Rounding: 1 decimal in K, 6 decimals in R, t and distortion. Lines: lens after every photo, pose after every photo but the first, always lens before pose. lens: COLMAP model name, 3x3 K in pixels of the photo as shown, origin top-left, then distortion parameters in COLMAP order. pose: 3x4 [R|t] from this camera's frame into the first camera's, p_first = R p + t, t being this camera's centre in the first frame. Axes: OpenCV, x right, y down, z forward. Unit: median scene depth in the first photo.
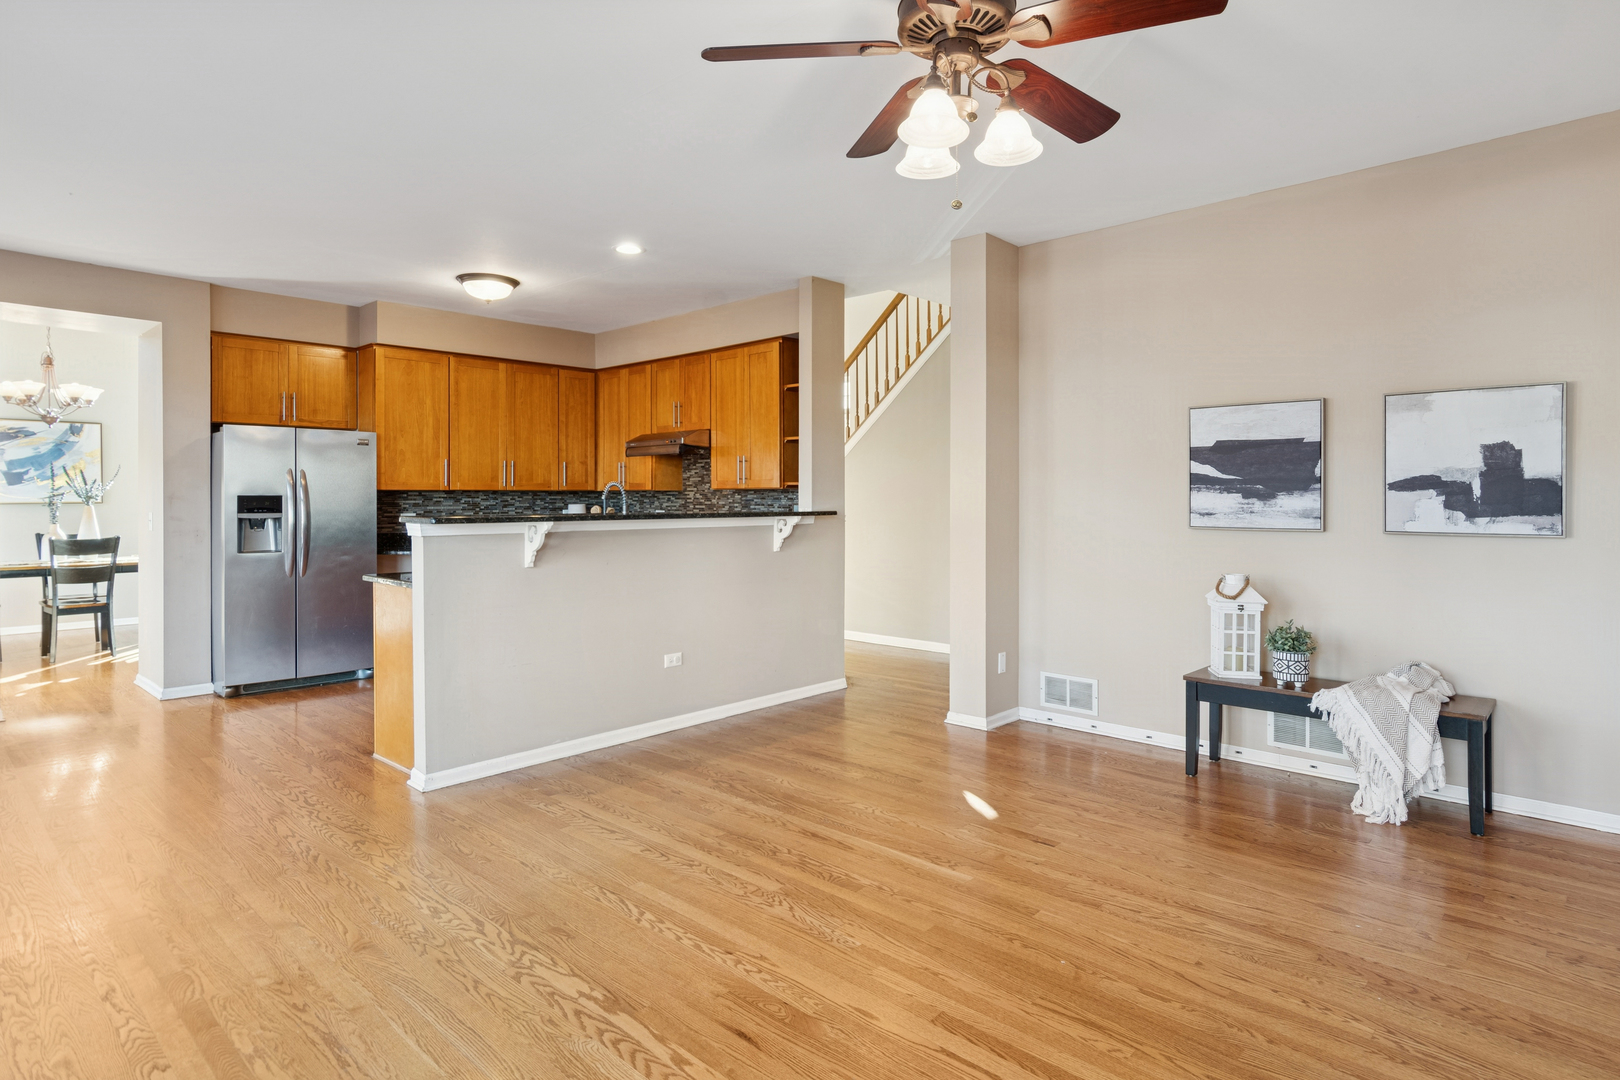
lens RADIAL K [[877.3, 0, 827.7], [0, 877.3, 497.5], [0, 0, 1]] dist [0.016625, -0.002015]
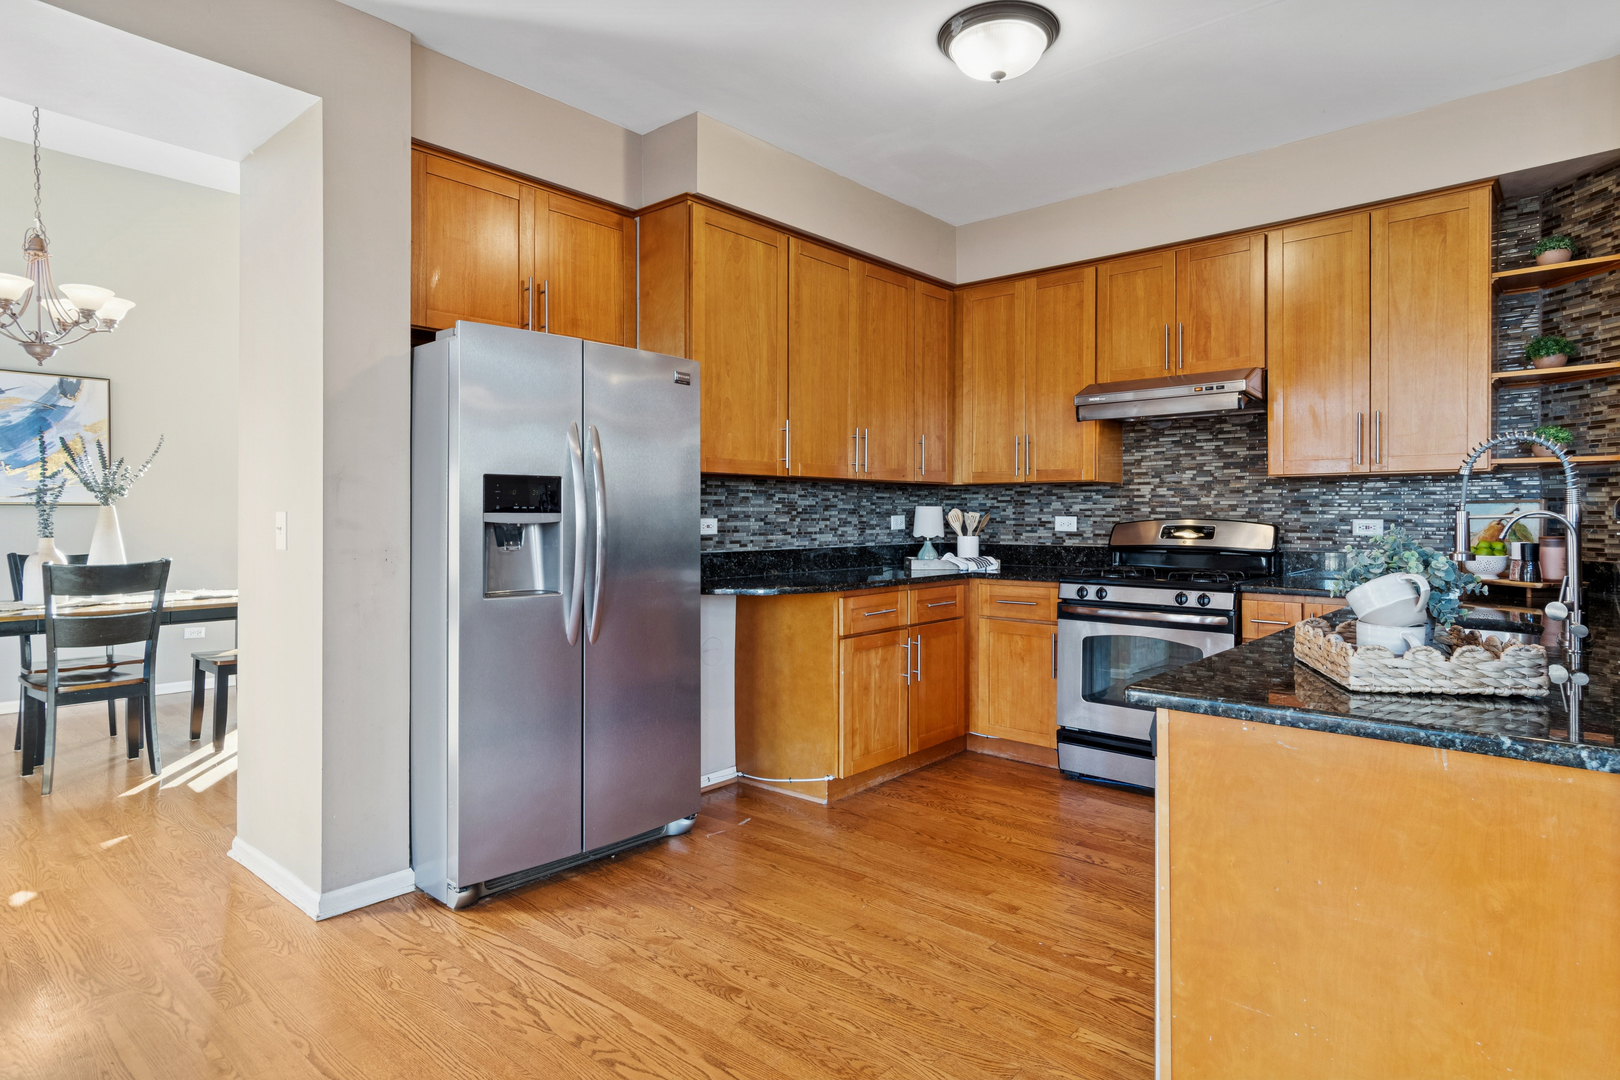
lens RADIAL K [[877.3, 0, 835.2], [0, 877.3, 510.3], [0, 0, 1]] dist [0.016625, -0.002015]
pose [[0.999046, 0.002430, 0.043595, -0.449752], [-0.002187, 0.999982, -0.005623, 0.016889], [-0.043608, 0.005522, 0.999033, 0.471885]]
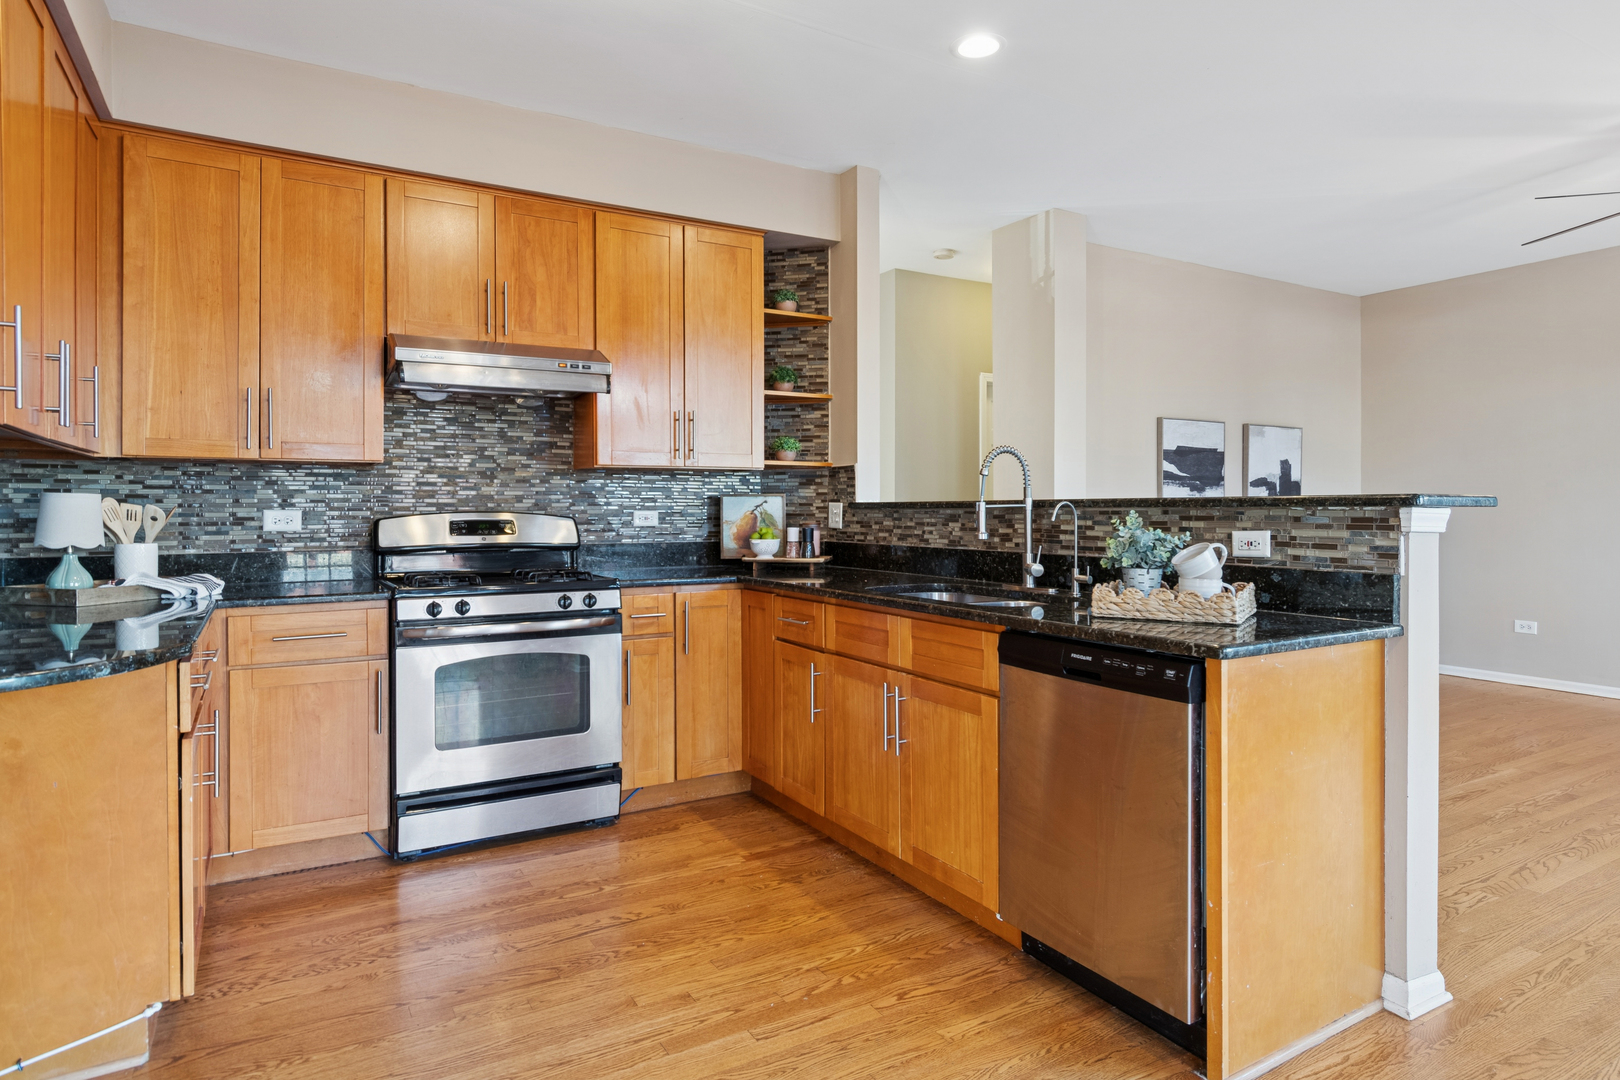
lens RADIAL K [[940.5, 0, 873.6], [0, 940.5, 503.9], [0, 0, 1]] dist [-0.004023, -0.004230]
pose [[0.258137, 0.005205, 0.966094, -0.666350], [0.002313, 0.999979, -0.006005, 0.018311], [-0.966105, 0.003785, 0.258120, 0.716988]]
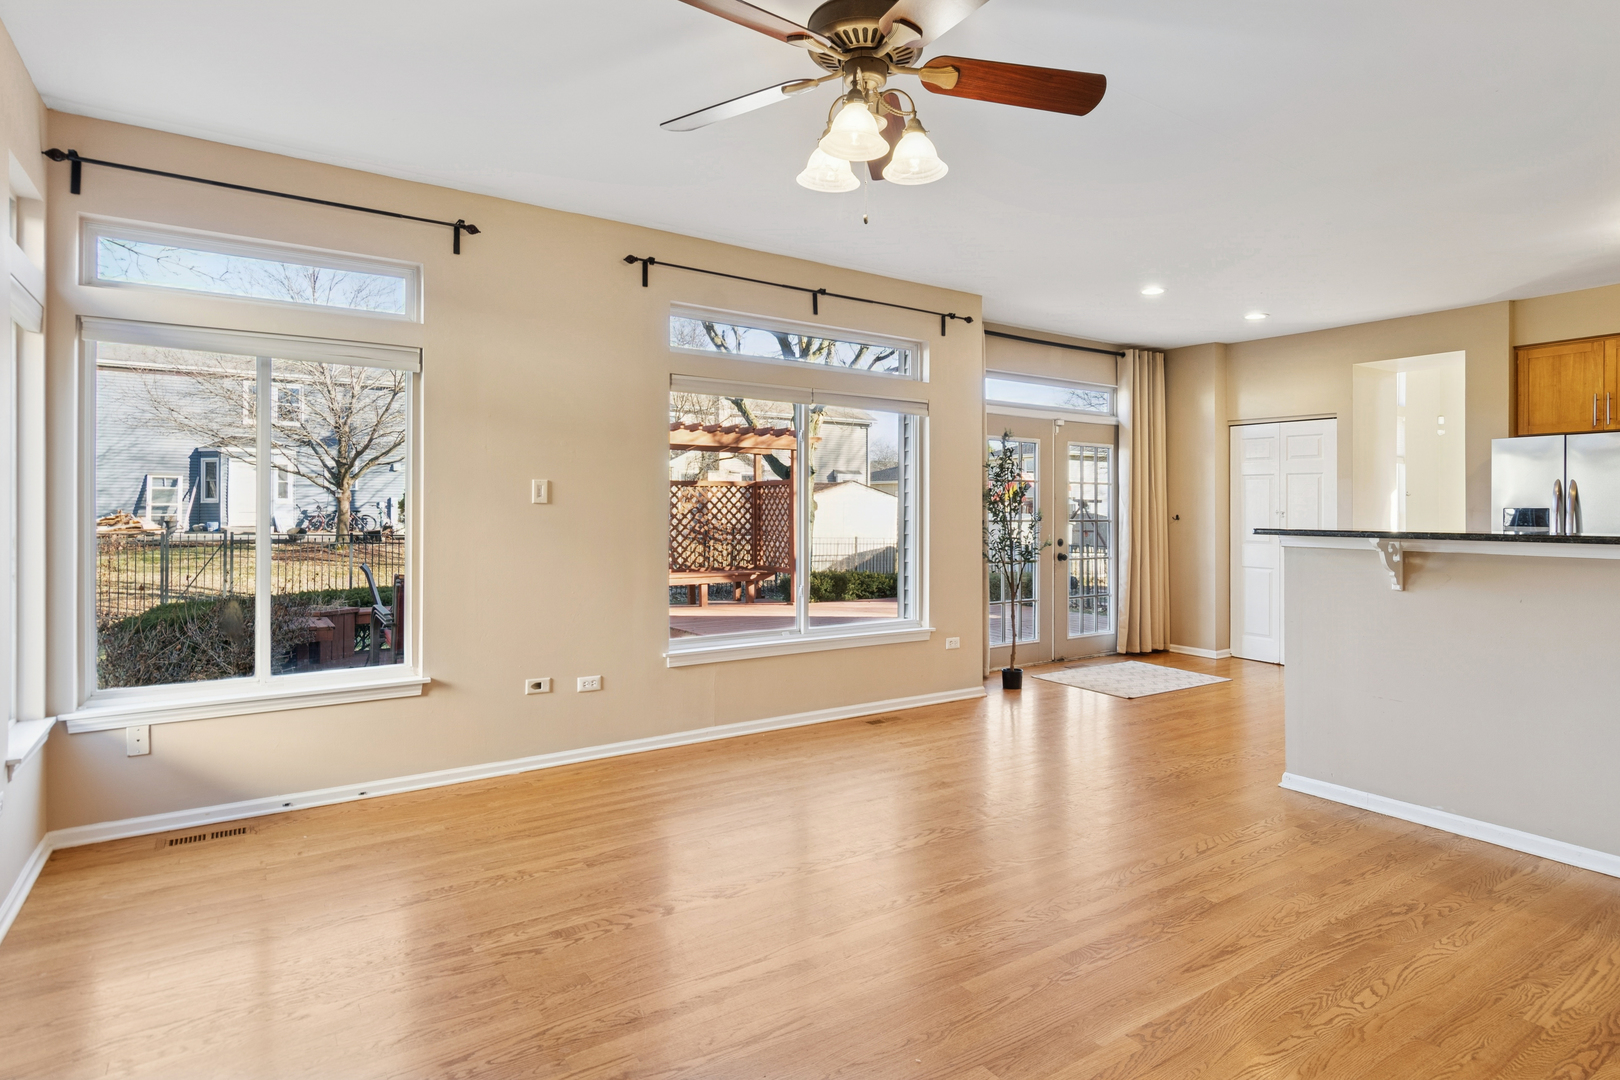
lens RADIAL K [[877.3, 0, 873.7], [0, 877.3, 508.4], [0, 0, 1]] dist [0.016625, -0.002015]
pose [[-0.195591, 0.000657, -0.980685, 0.413998], [-0.004005, 0.999991, 0.001469, -0.000621], [0.980677, 0.004215, -0.195587, 0.440282]]
